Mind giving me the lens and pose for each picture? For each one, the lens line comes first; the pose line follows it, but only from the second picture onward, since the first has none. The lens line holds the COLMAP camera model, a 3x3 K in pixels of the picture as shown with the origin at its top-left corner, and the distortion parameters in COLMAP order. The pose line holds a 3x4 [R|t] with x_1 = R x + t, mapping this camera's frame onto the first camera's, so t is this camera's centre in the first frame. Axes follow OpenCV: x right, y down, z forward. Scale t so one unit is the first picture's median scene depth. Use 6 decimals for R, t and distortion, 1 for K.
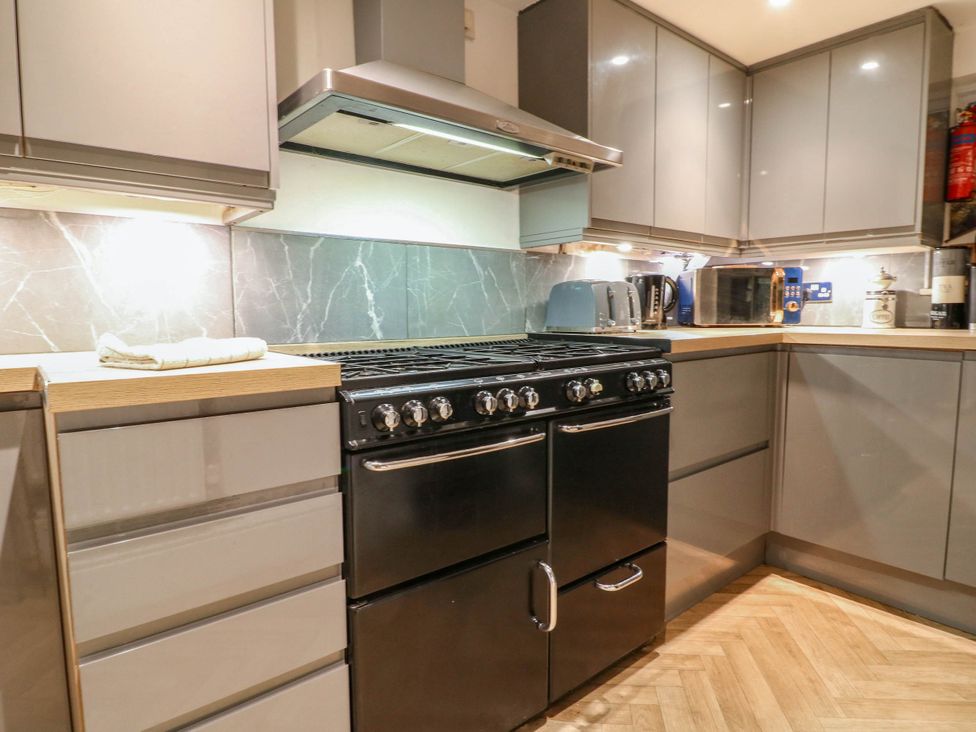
lens RADIAL K [[580.9, 0, 489.6], [0, 580.9, 363.1], [0, 0, 1]] dist [-0.006622, -0.002121]
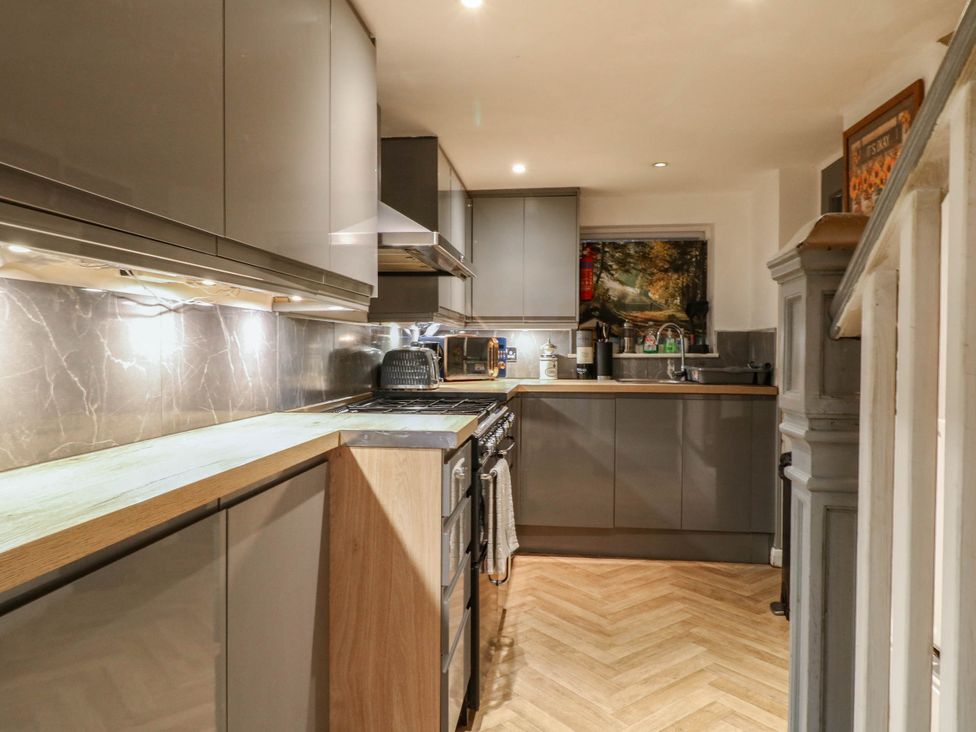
lens RADIAL K [[702.3, 0, 486.8], [0, 702.3, 365.1], [0, 0, 1]] dist [0.006979, 0.000547]
pose [[0.725144, -0.009203, 0.688536, -0.780238], [0.057140, 0.997266, -0.046848, -0.023445], [-0.686223, 0.073314, 0.723688, -0.238311]]
